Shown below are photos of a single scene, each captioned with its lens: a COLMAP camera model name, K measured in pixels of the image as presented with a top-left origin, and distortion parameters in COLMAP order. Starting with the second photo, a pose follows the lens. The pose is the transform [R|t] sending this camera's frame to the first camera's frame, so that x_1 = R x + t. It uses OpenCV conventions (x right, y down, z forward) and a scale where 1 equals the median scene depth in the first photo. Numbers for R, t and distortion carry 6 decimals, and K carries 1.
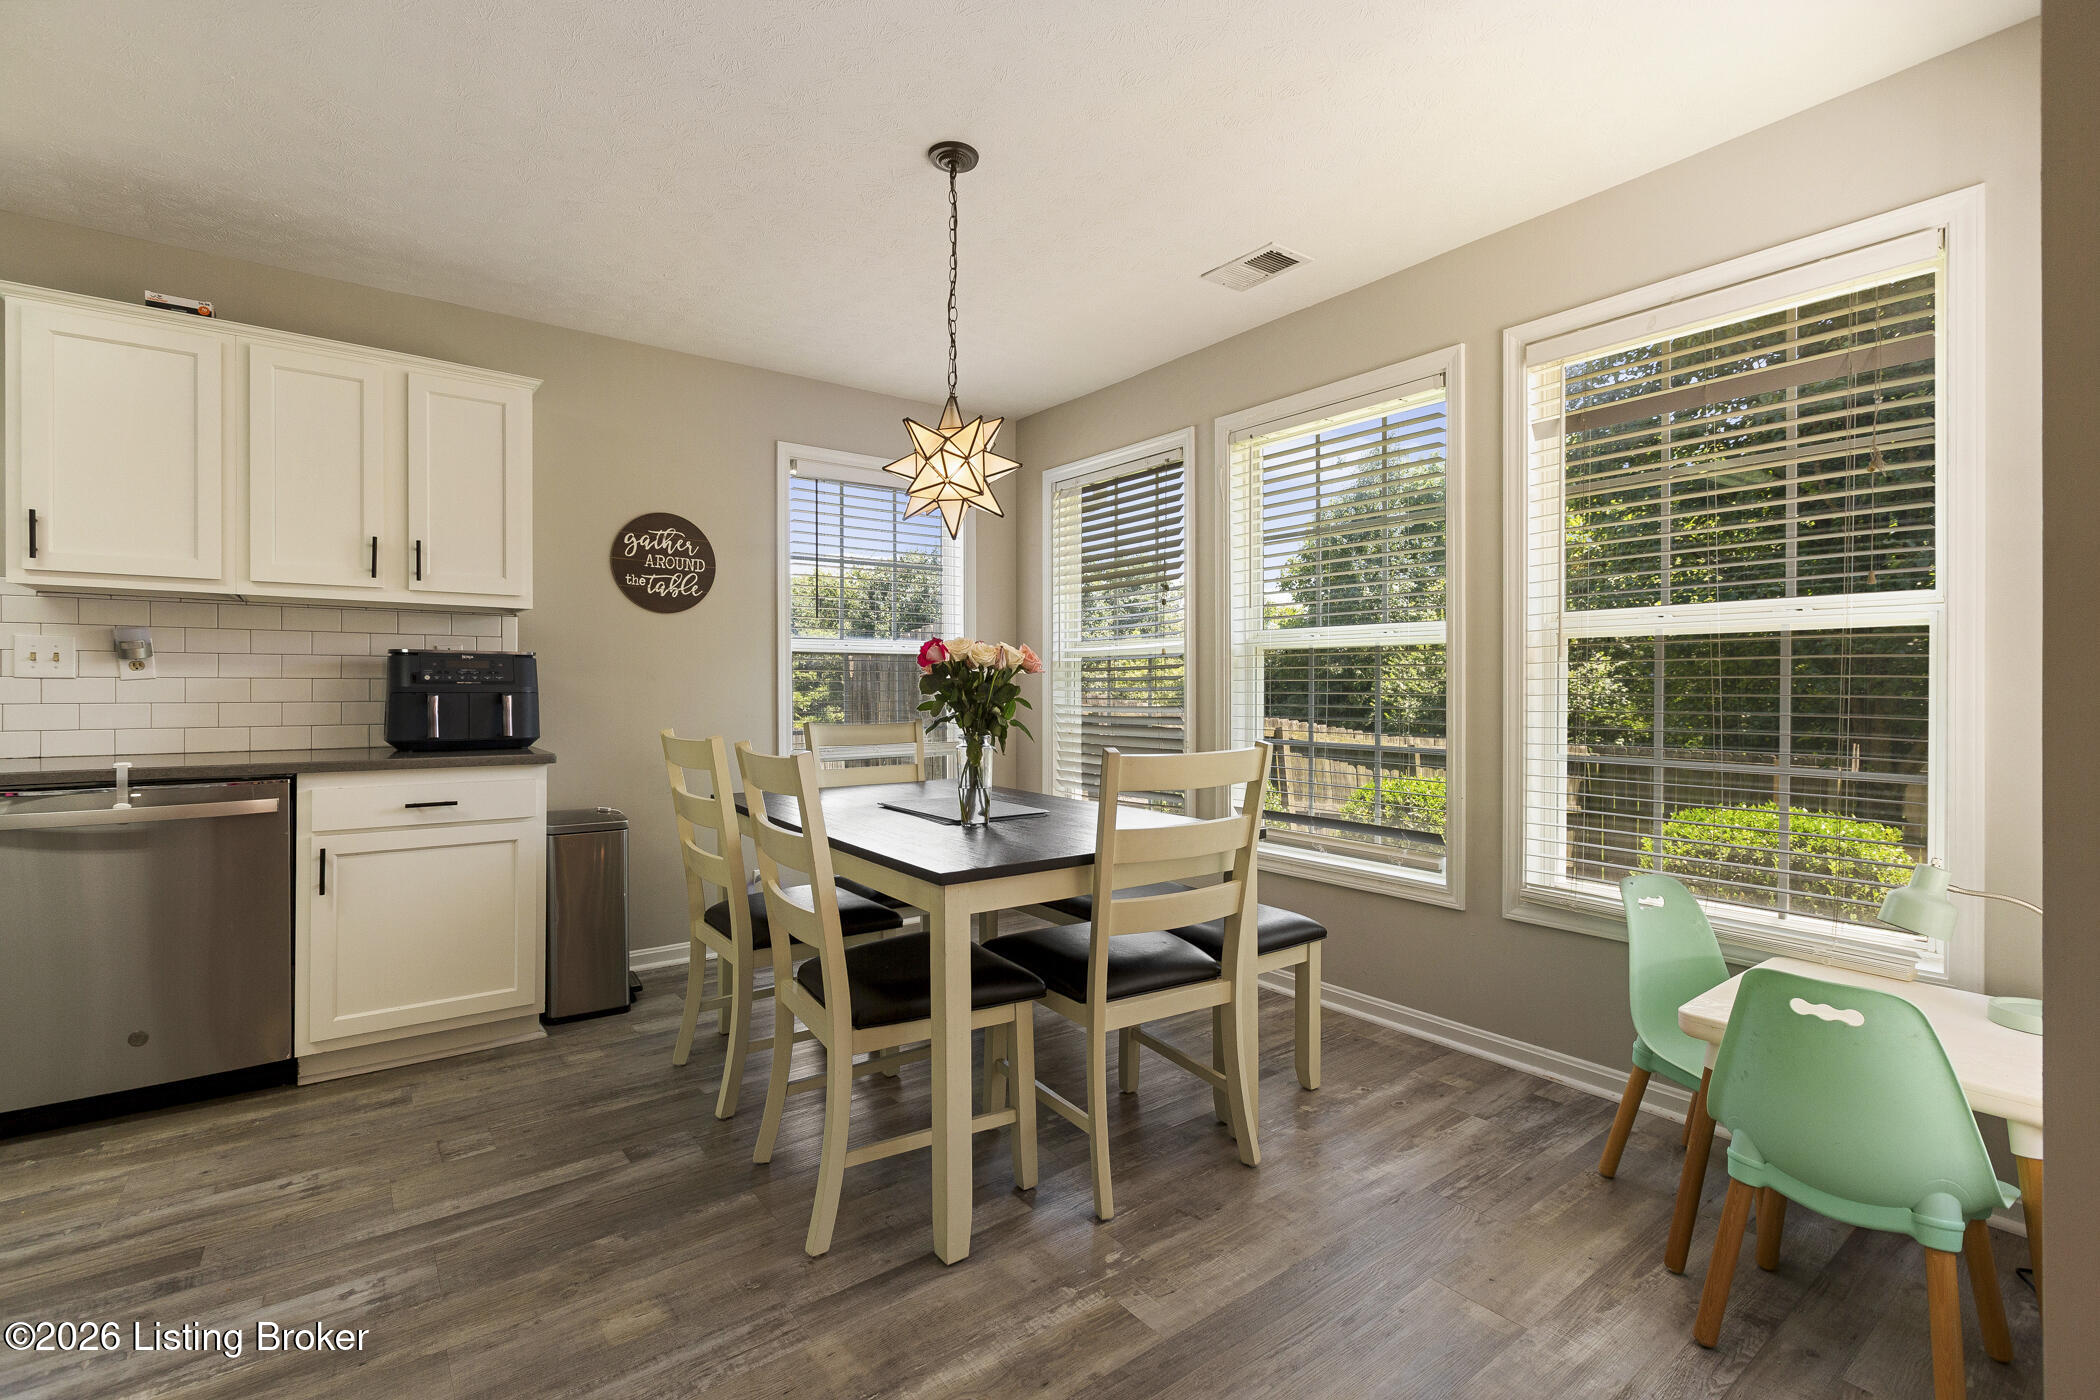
lens RADIAL K [[940.5, 0, 1046.7], [0, 940.5, 694.2], [0, 0, 1]] dist [-0.000200, -0.000559]
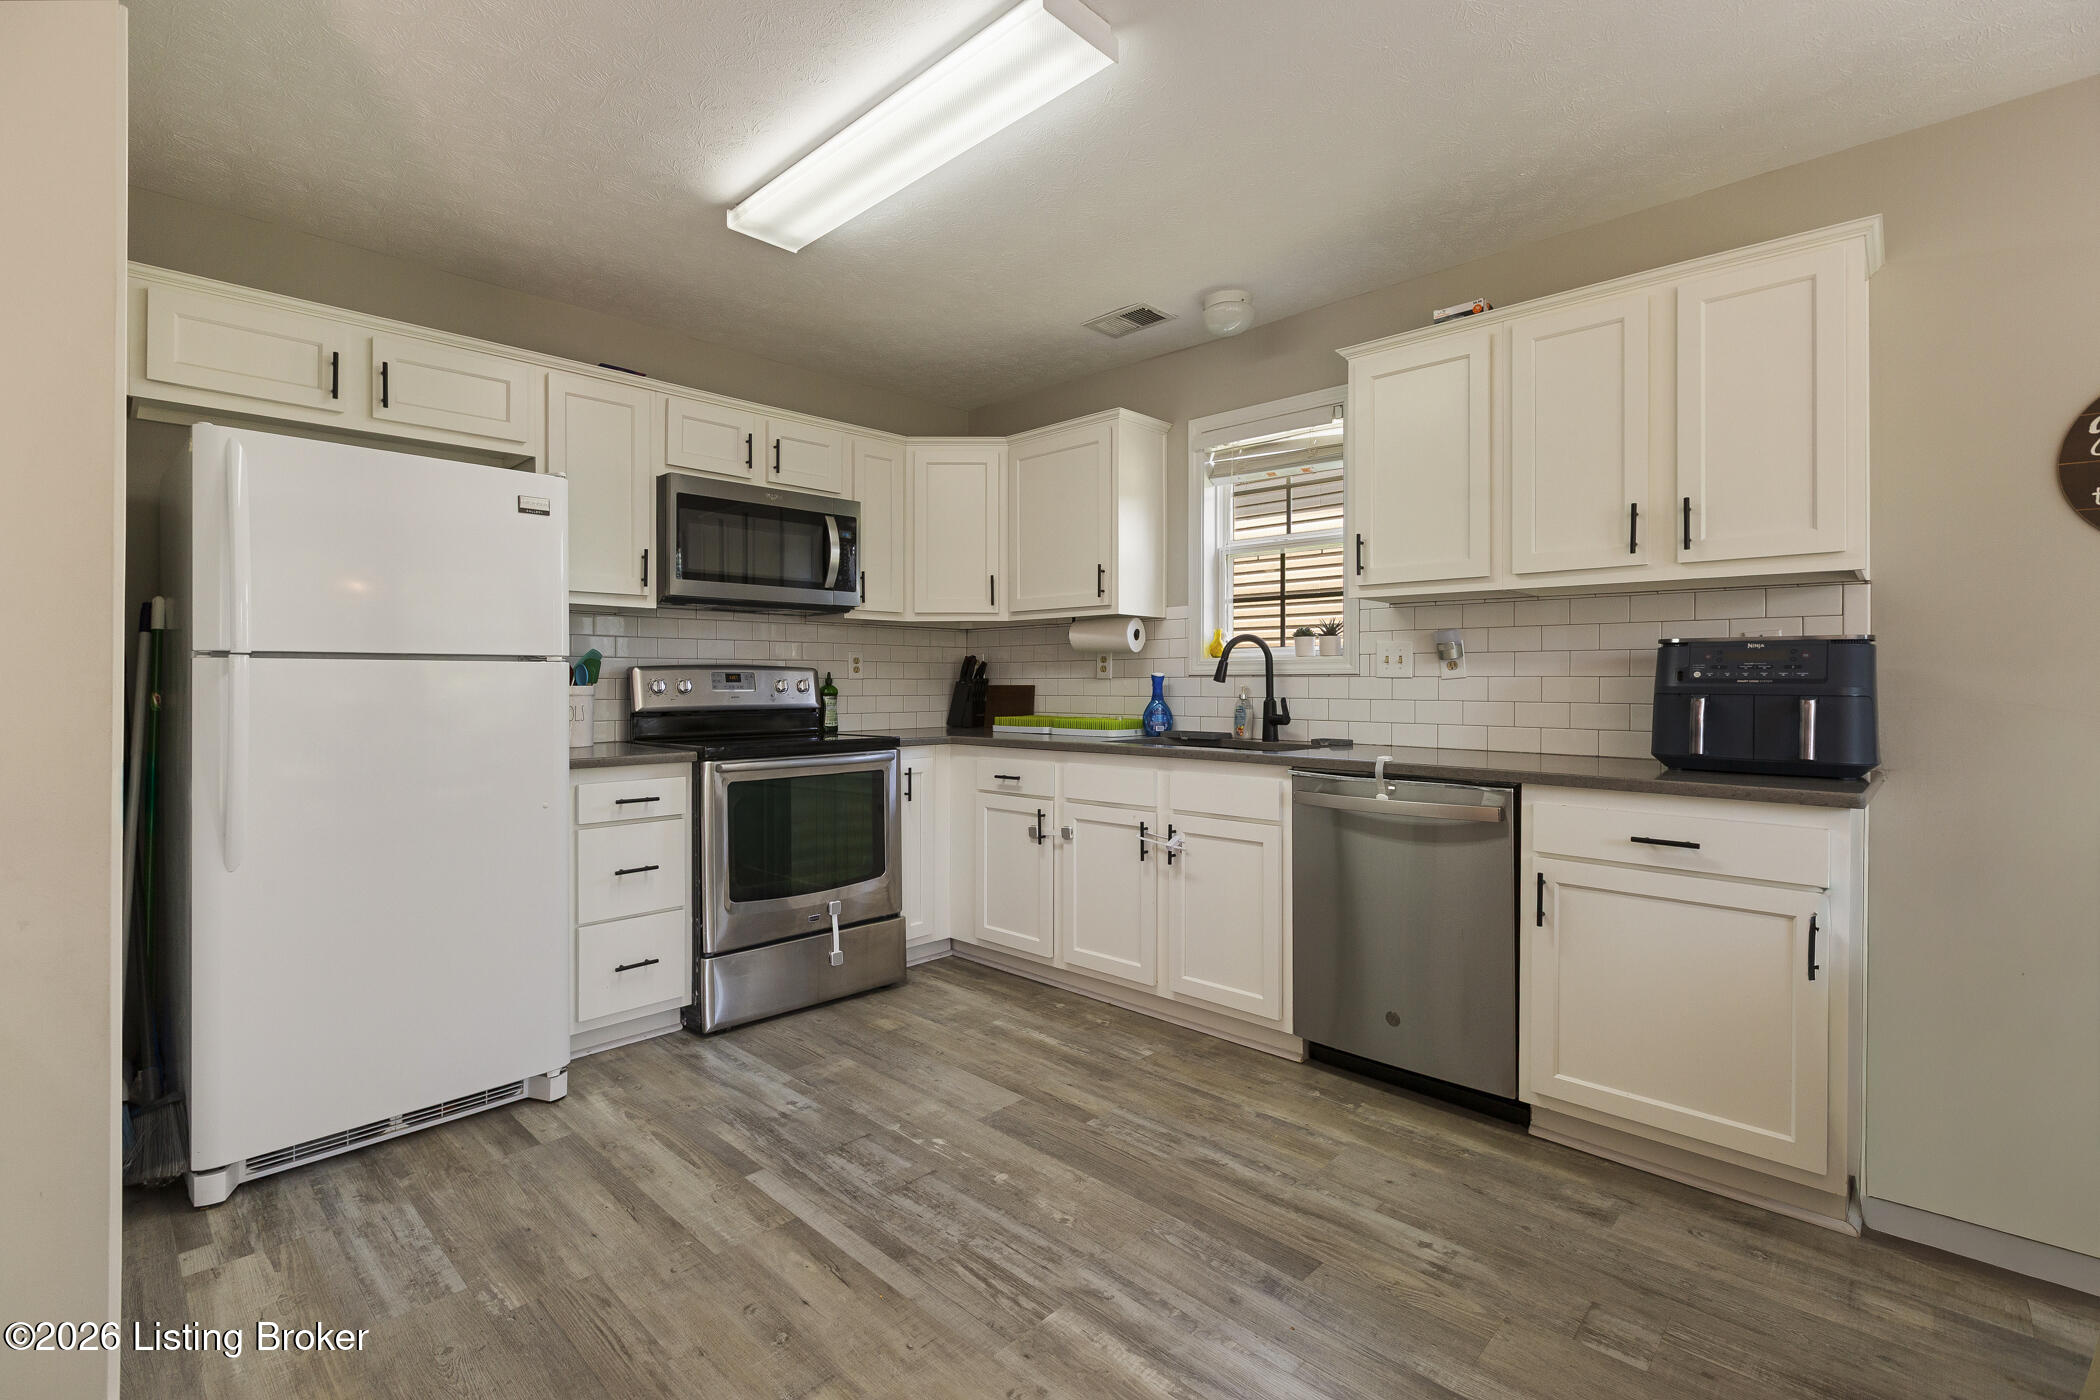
lens RADIAL K [[940.5, 0, 1030.4], [0, 940.5, 676.4], [0, 0, 1]] dist [-0.000200, -0.000559]
pose [[0.154959, -0.005760, -0.987904, 0.013279], [-0.010945, 0.999912, -0.007546, -0.004856], [0.987860, 0.011982, 0.154882, 0.372308]]
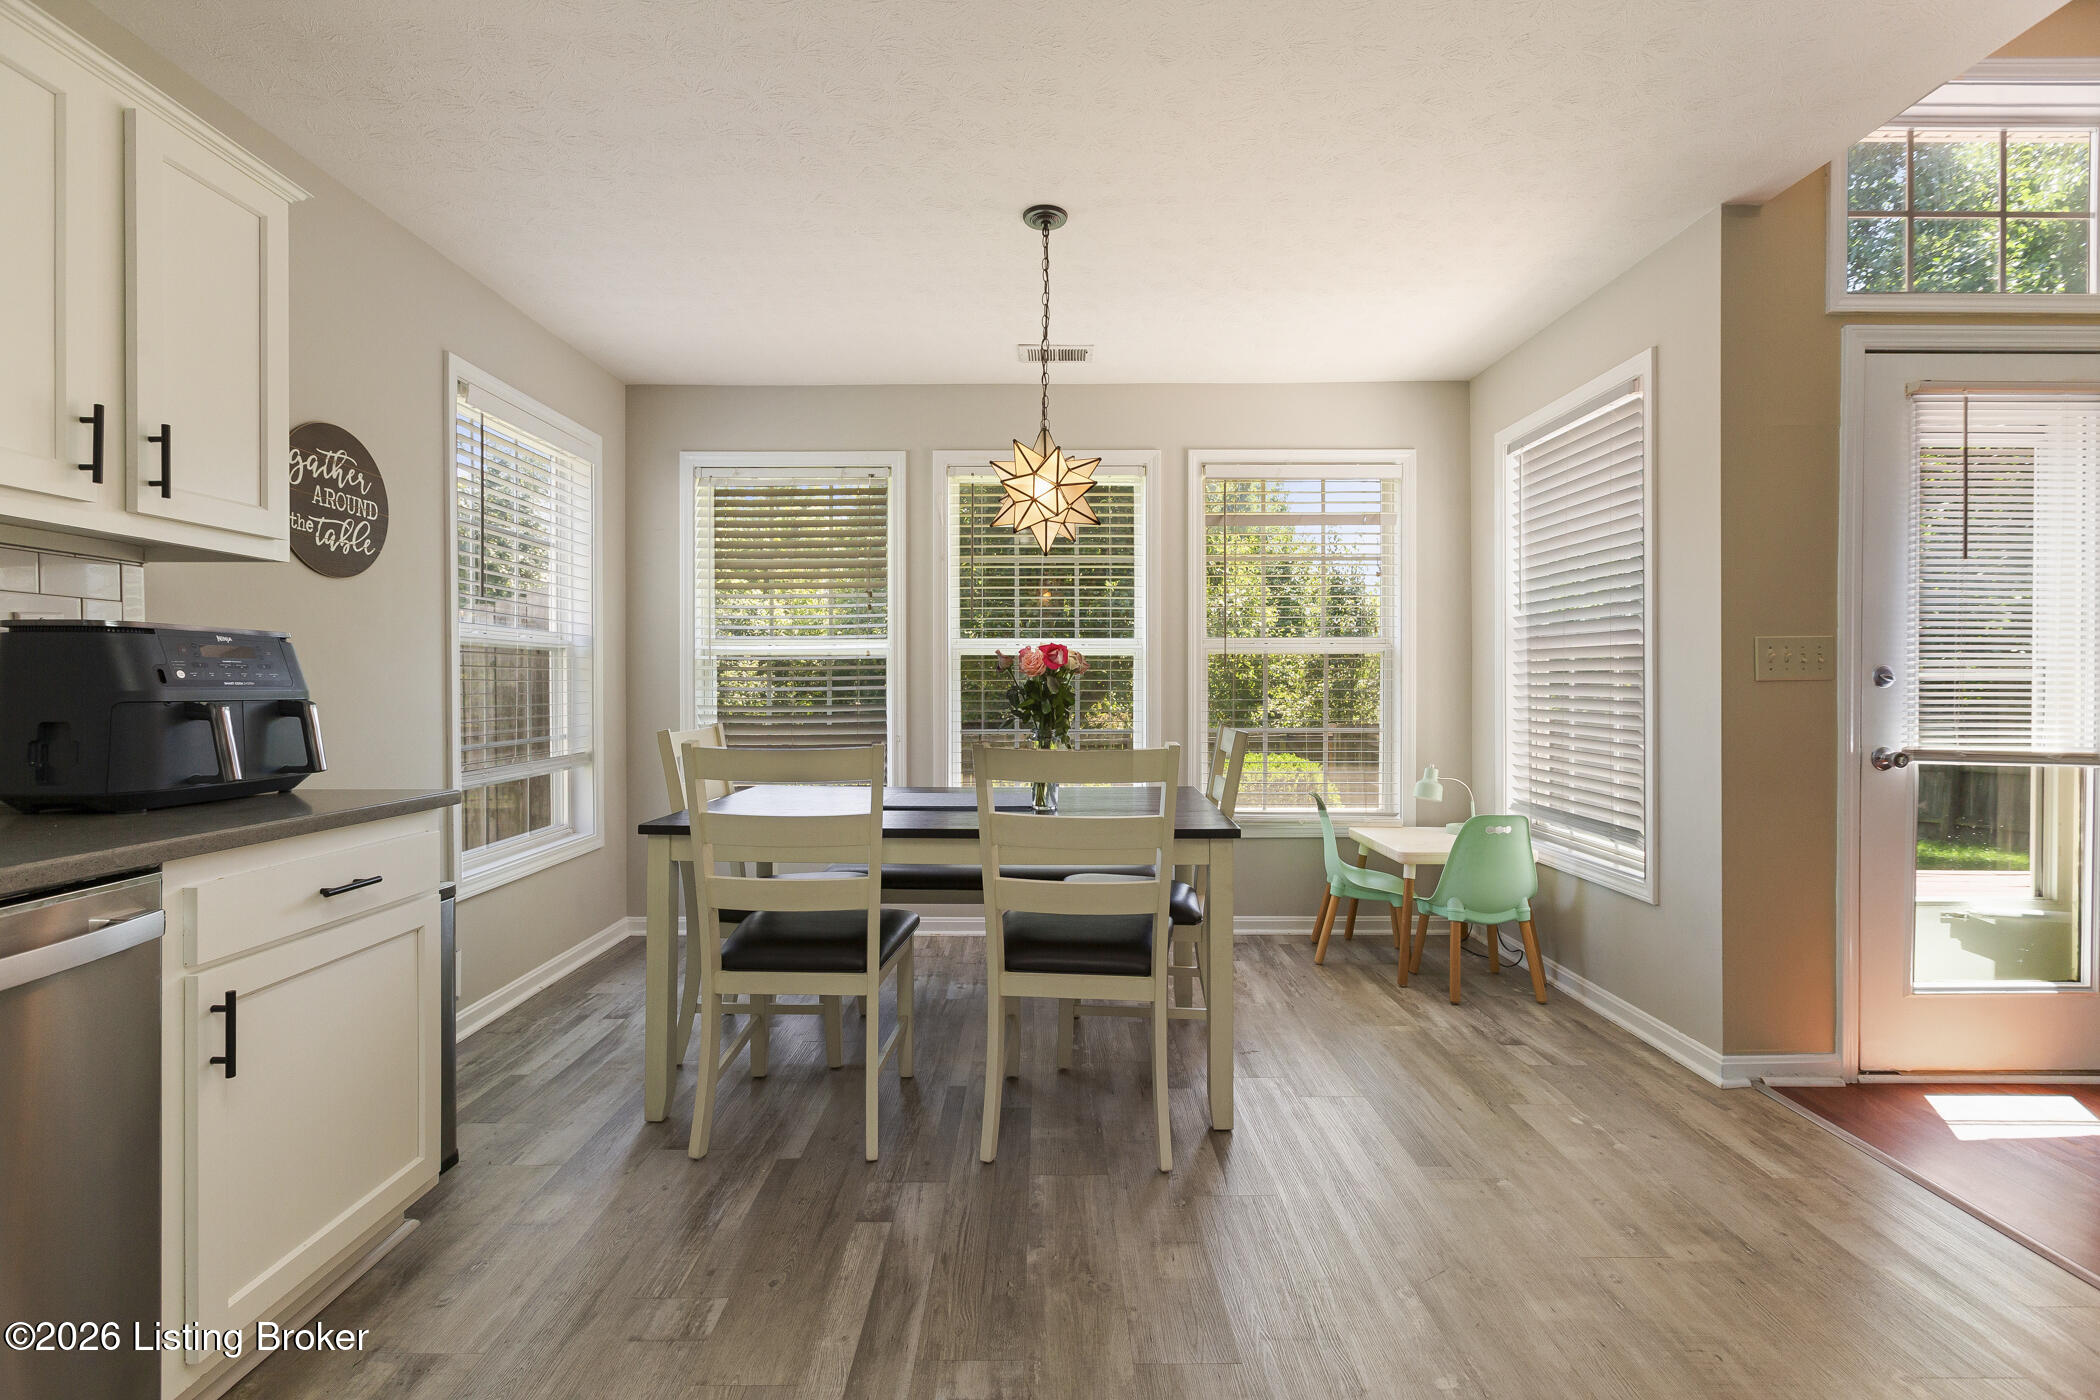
lens RADIAL K [[940.5, 0, 1044.4], [0, 940.5, 686.5], [0, 0, 1]] dist [-0.000200, -0.000559]
pose [[0.597075, -0.005009, 0.802170, -0.858965], [0.008987, 0.999960, -0.000445, -0.006477], [-0.802135, 0.007474, 0.597096, 0.279277]]
